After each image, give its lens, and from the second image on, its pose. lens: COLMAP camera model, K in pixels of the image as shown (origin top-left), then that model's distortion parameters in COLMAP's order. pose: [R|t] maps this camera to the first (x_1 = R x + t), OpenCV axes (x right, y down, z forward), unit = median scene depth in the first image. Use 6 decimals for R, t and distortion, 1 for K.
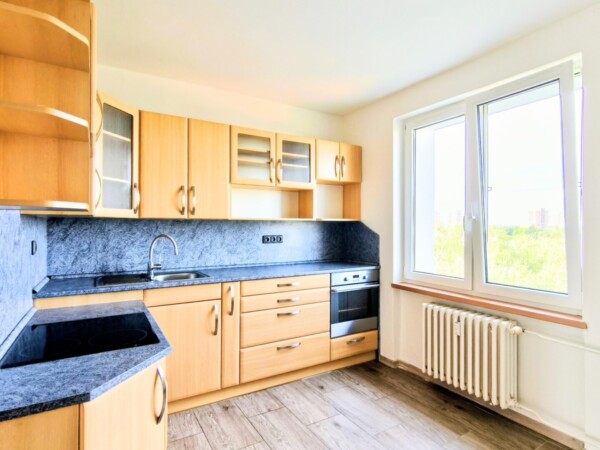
lens RADIAL K [[336.9, 0, 295.5], [0, 336.9, 227.3], [0, 0, 1]] dist [-0.008070, 0.005174]
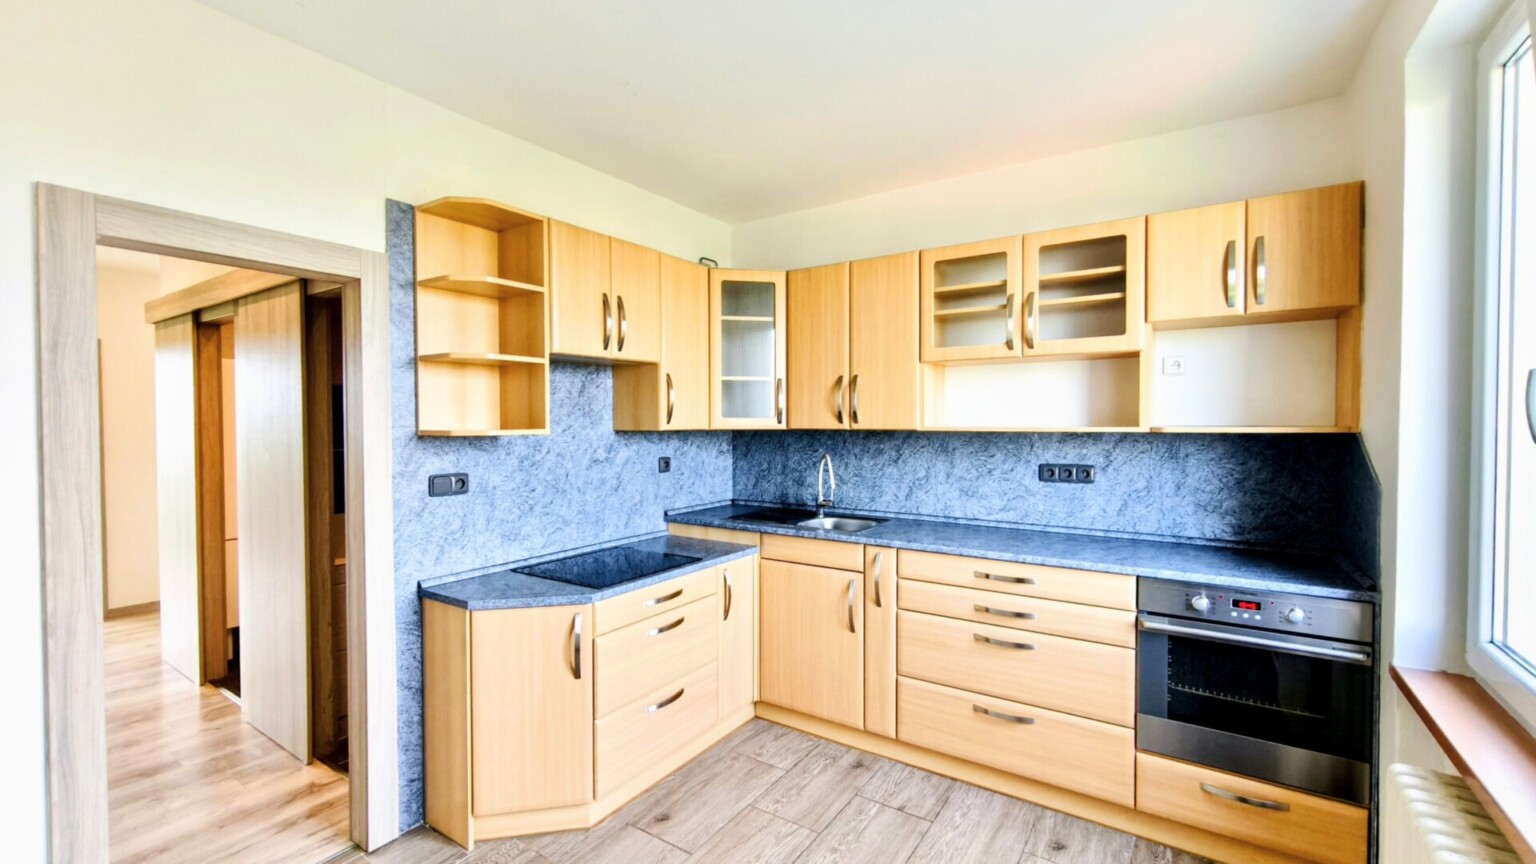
lens RADIAL K [[644.0, 0, 766.9], [0, 644.0, 439.5], [0, 0, 1]] dist [-0.005167, -0.000055]
pose [[0.423925, 0.024177, -0.905375, 0.614196], [-0.000079, 0.999645, 0.026658, -0.036124], [0.905697, -0.011229, 0.423776, 0.356552]]
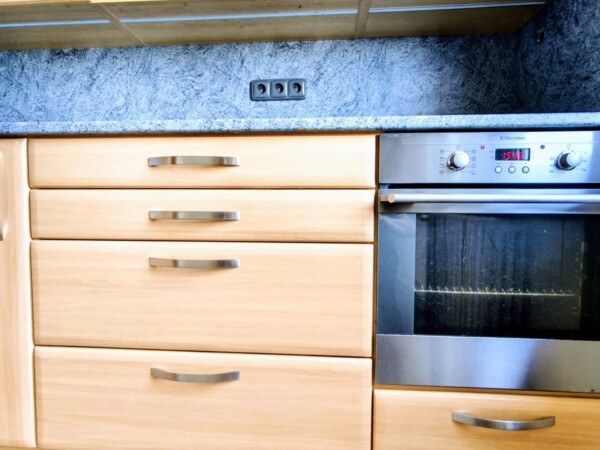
lens RADIAL K [[336.9, 0, 303.8], [0, 336.9, 226.8], [0, 0, 1]] dist [-0.008070, 0.005174]
pose [[0.819001, 0.030827, -0.572963, 0.221976], [-0.006874, 0.999011, 0.043923, 0.210785], [0.573750, -0.032035, 0.818403, 0.819524]]
